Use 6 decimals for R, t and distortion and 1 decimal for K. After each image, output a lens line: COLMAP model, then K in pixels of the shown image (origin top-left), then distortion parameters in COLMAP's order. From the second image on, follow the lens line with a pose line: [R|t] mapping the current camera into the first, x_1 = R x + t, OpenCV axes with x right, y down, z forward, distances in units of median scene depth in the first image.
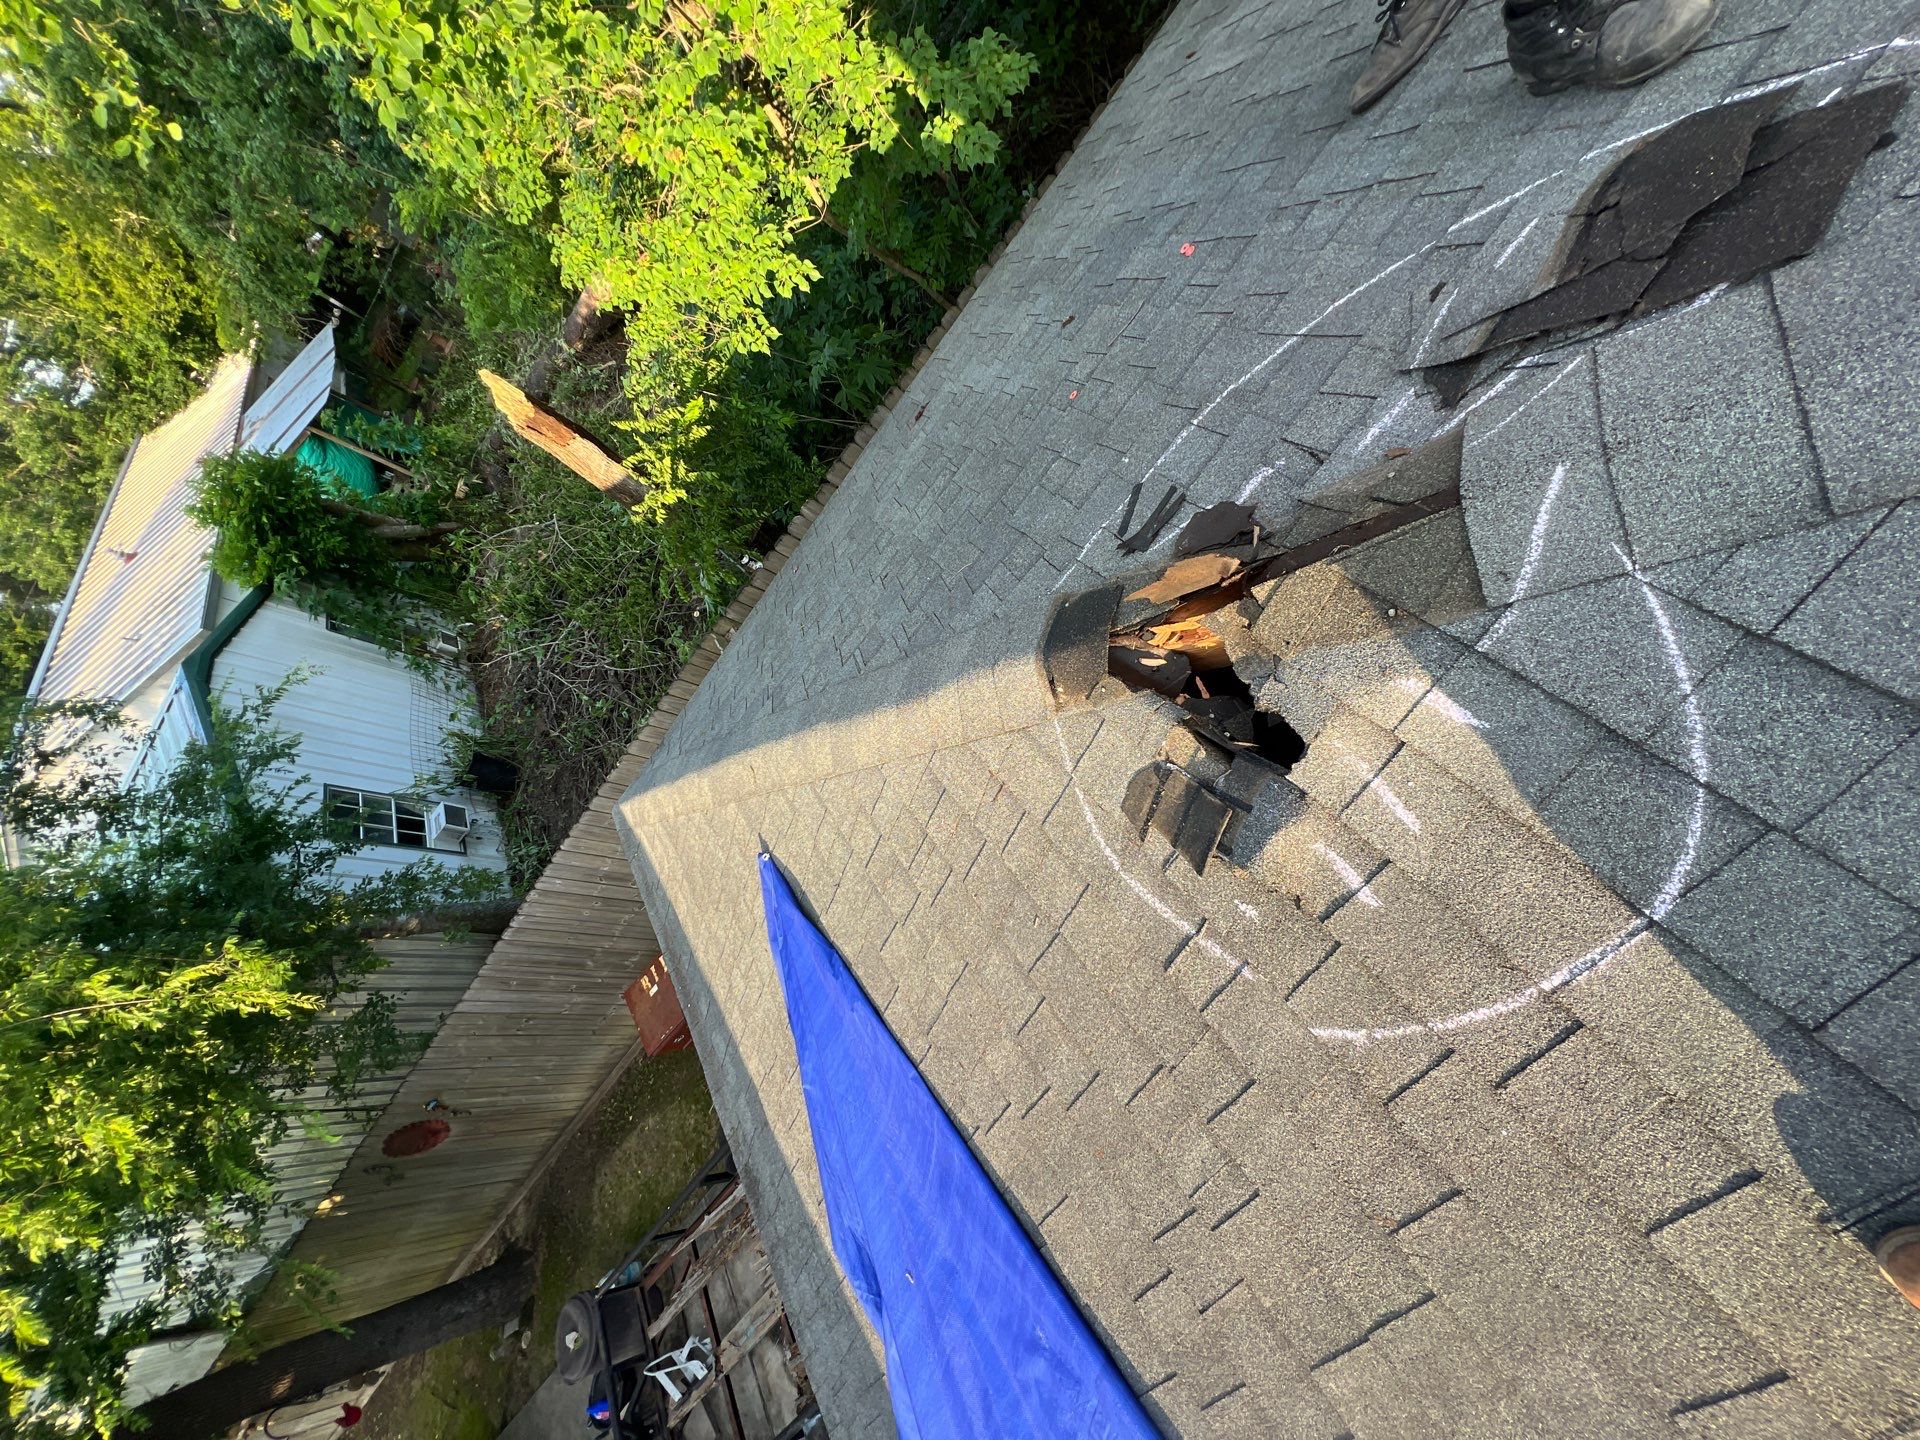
lens RADIAL K [[770.4, 0, 951.6], [0, 770.4, 715.9], [0, 0, 1]] dist [-0.002096, 0.000567]
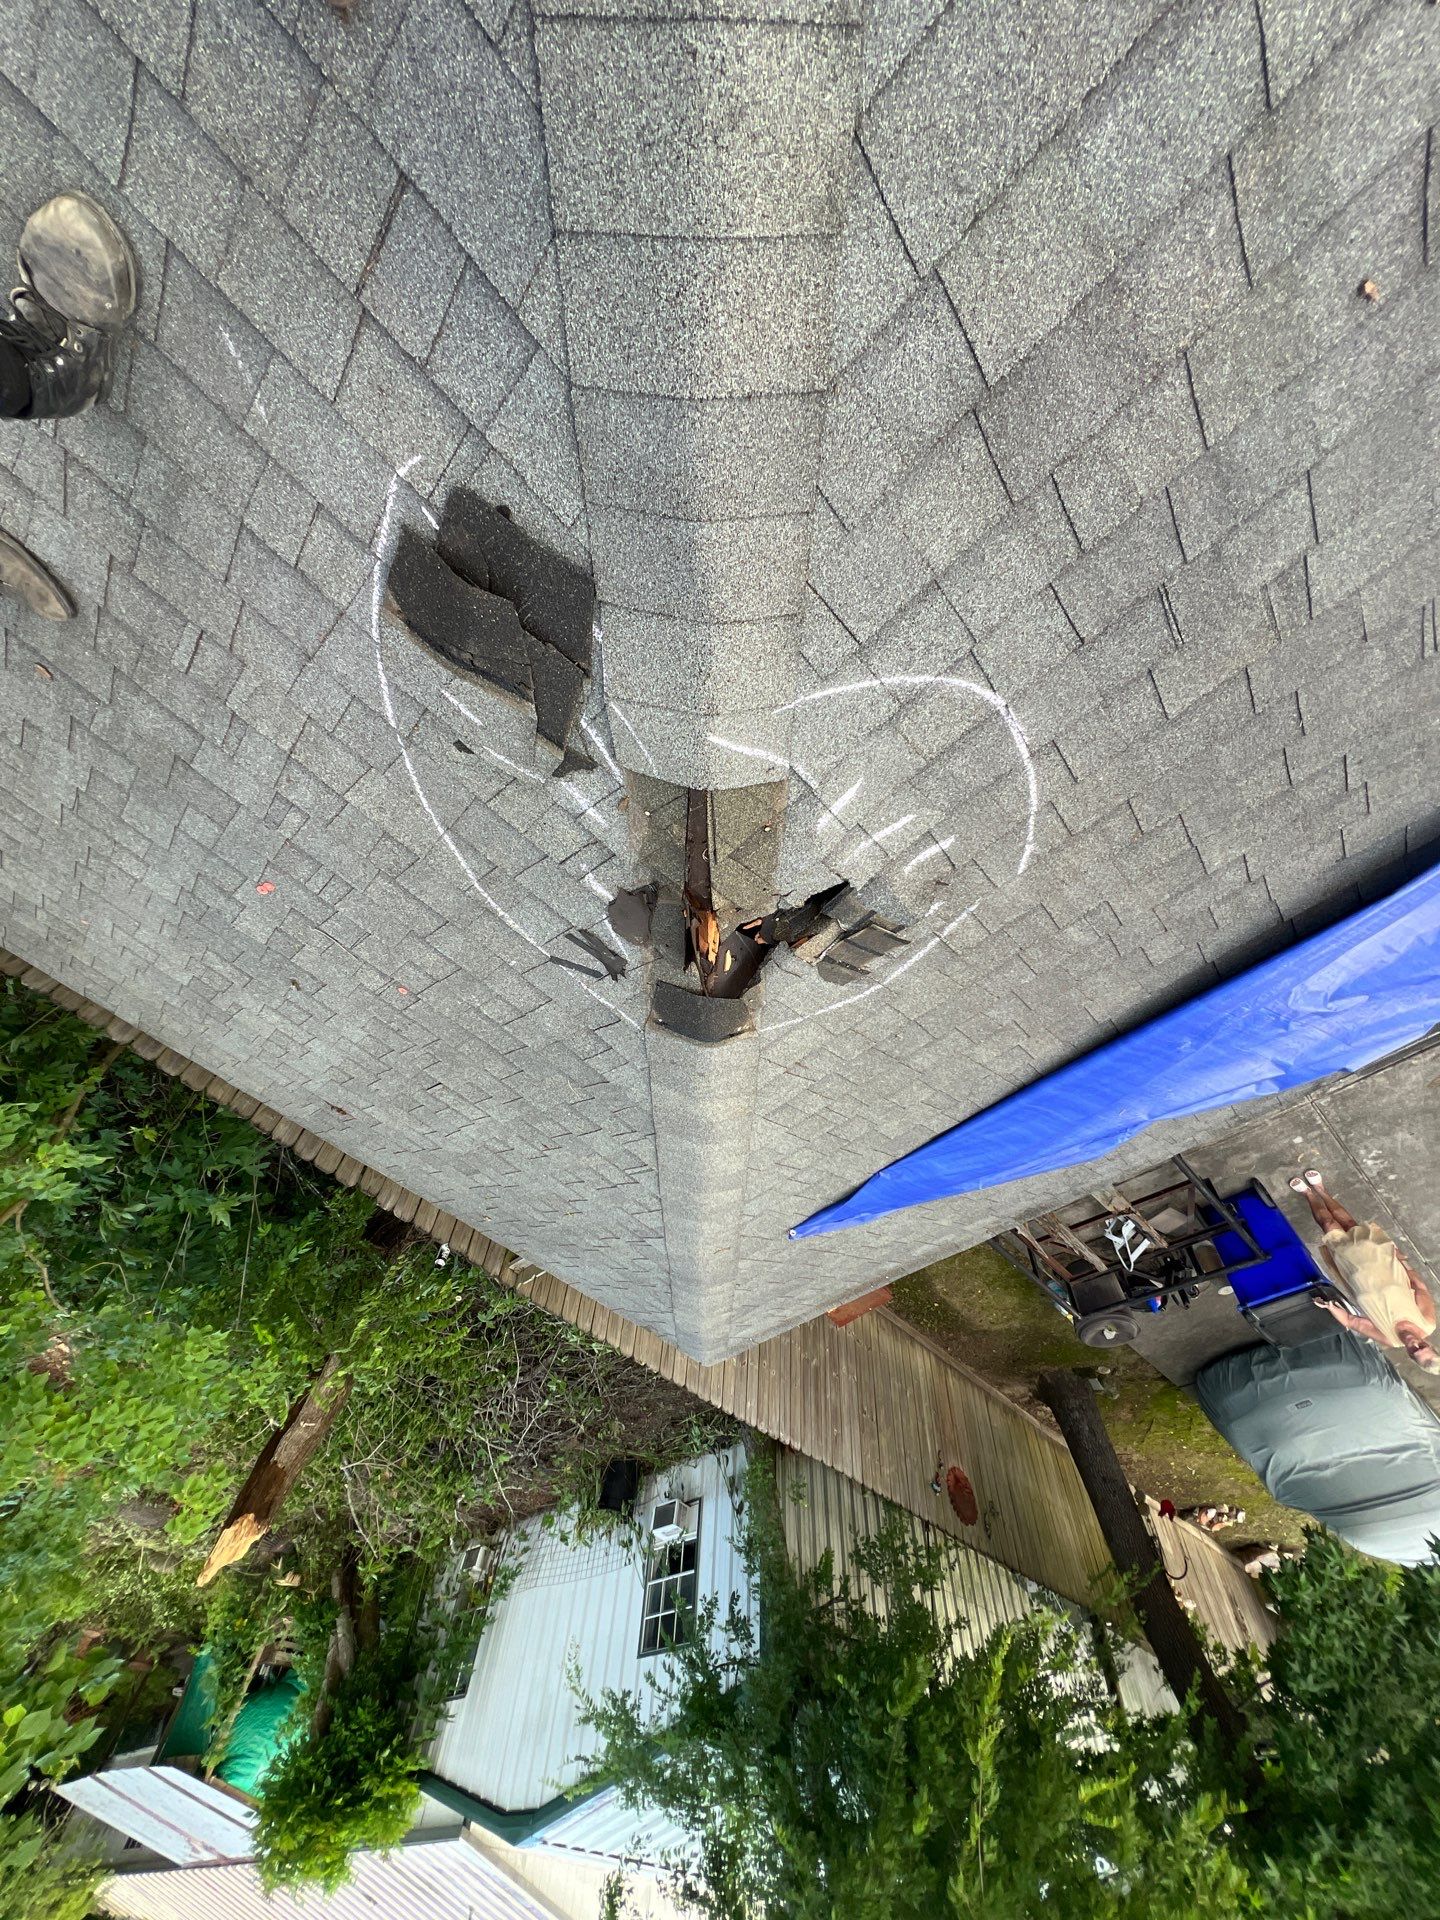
lens RADIAL K [[770.2, 0, 717.6], [0, 770.2, 969.3], [0, 0, 1]] dist [-0.001386, 0.000152]
pose [[-0.024450, -0.998808, 0.042236, 0.043953], [0.966468, -0.012813, 0.256467, -0.090036], [-0.255620, 0.047090, 0.965630, -0.040992]]
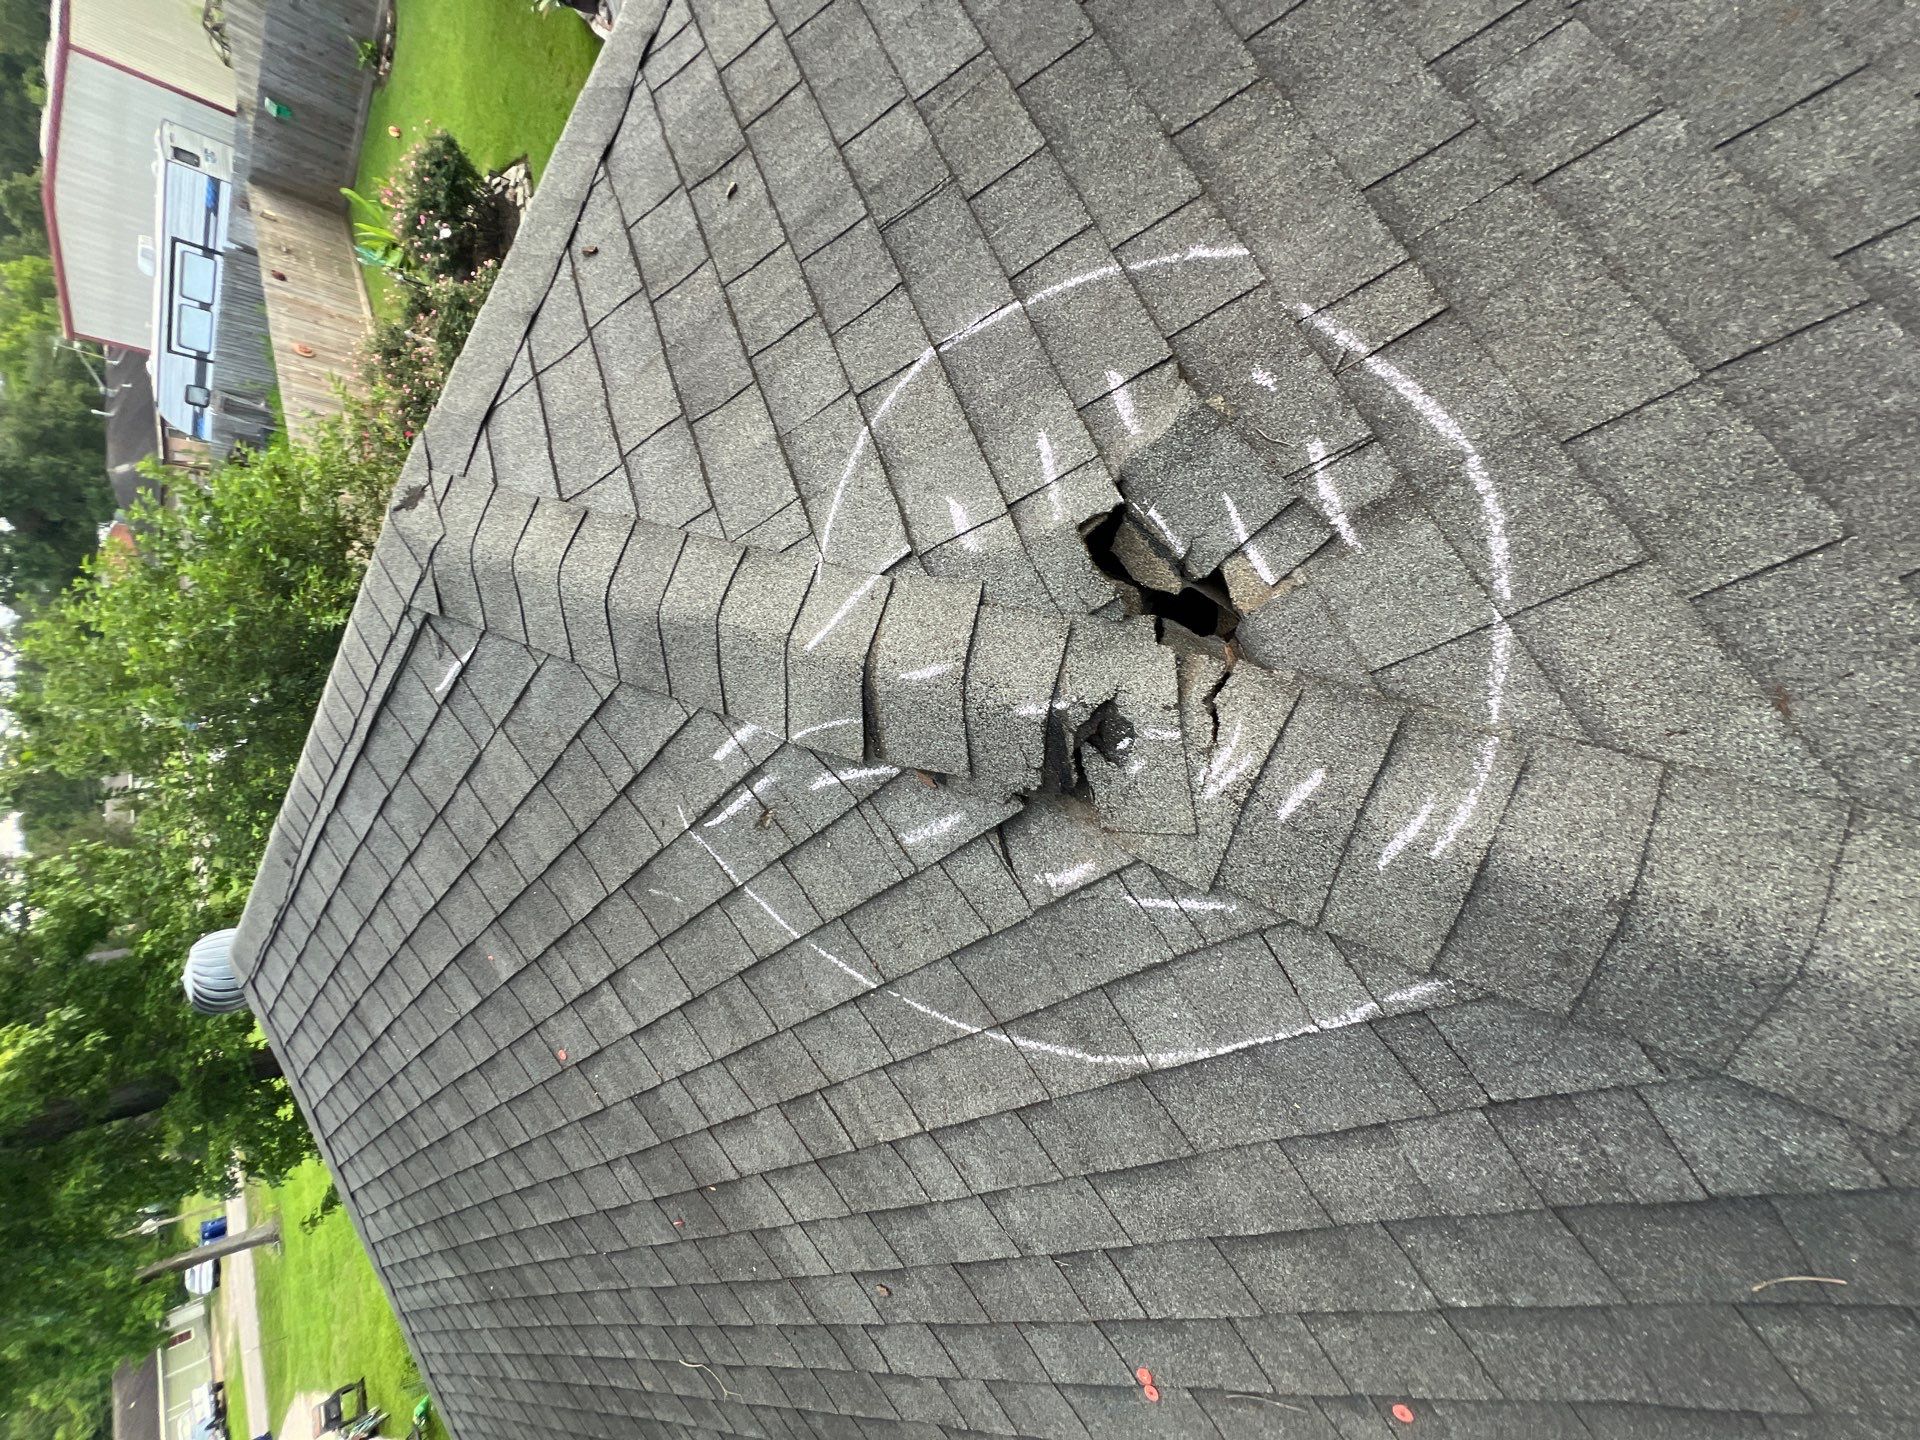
lens RADIAL K [[770.4, 0, 951.6], [0, 770.4, 715.9], [0, 0, 1]] dist [-0.002096, 0.000567]
pose [[-0.180485, -0.164704, 0.969690, -0.077406], [0.449773, -0.890584, -0.067553, -0.030376], [0.874717, 0.423948, 0.234817, 0.128777]]
